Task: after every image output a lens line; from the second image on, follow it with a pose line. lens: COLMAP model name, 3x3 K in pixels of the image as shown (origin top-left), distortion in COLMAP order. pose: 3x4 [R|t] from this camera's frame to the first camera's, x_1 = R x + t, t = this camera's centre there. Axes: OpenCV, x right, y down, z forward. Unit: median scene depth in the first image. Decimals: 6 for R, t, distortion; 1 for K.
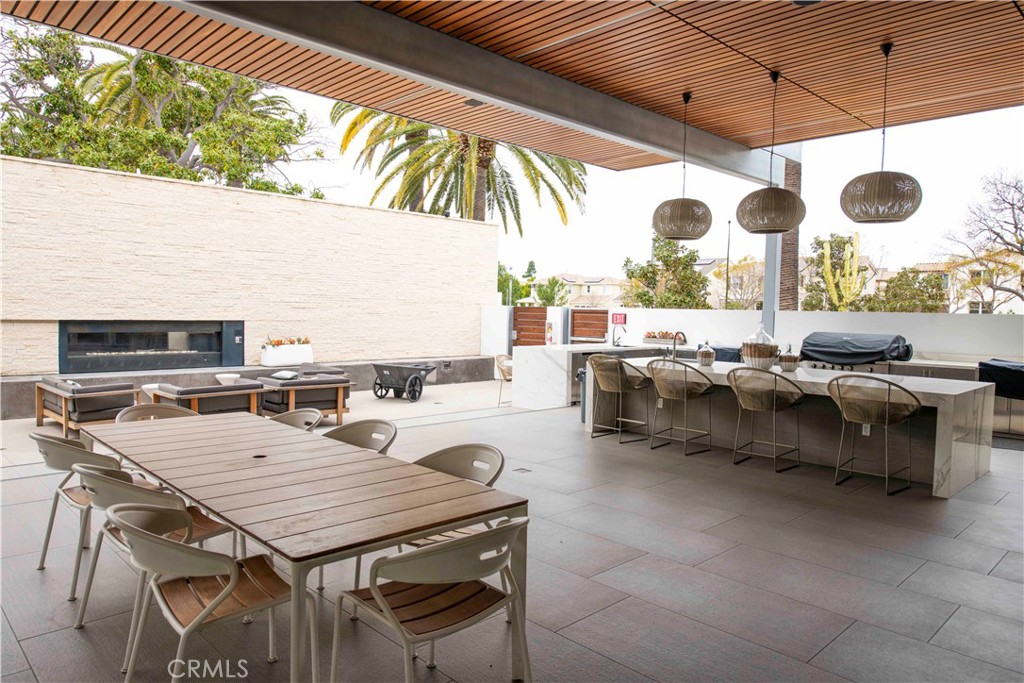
lens RADIAL K [[680.4, 0, 512.0], [0, 680.4, 341.5], [0, 0, 1]] dist [0.000916, 0.000388]
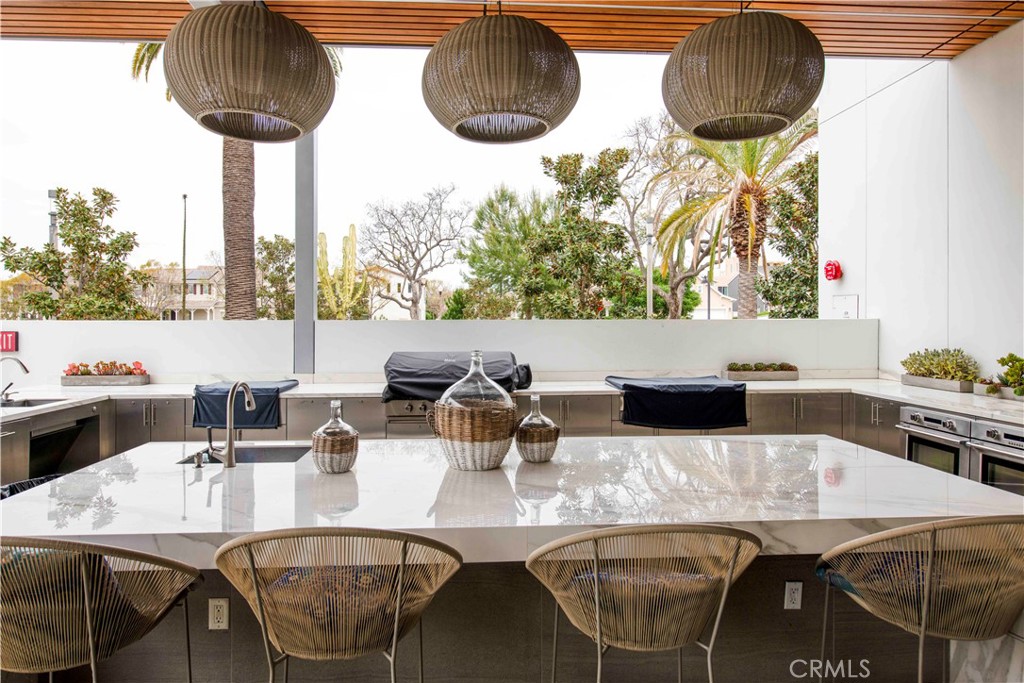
lens RADIAL K [[632.8, 0, 509.9], [0, 632.8, 320.4], [0, 0, 1]] dist [-0.002717, -0.000082]
pose [[0.652390, -0.019571, 0.757630, 0.036539], [0.050692, 0.998555, -0.017856, -0.016507], [-0.756186, 0.050055, 0.652440, 0.306549]]
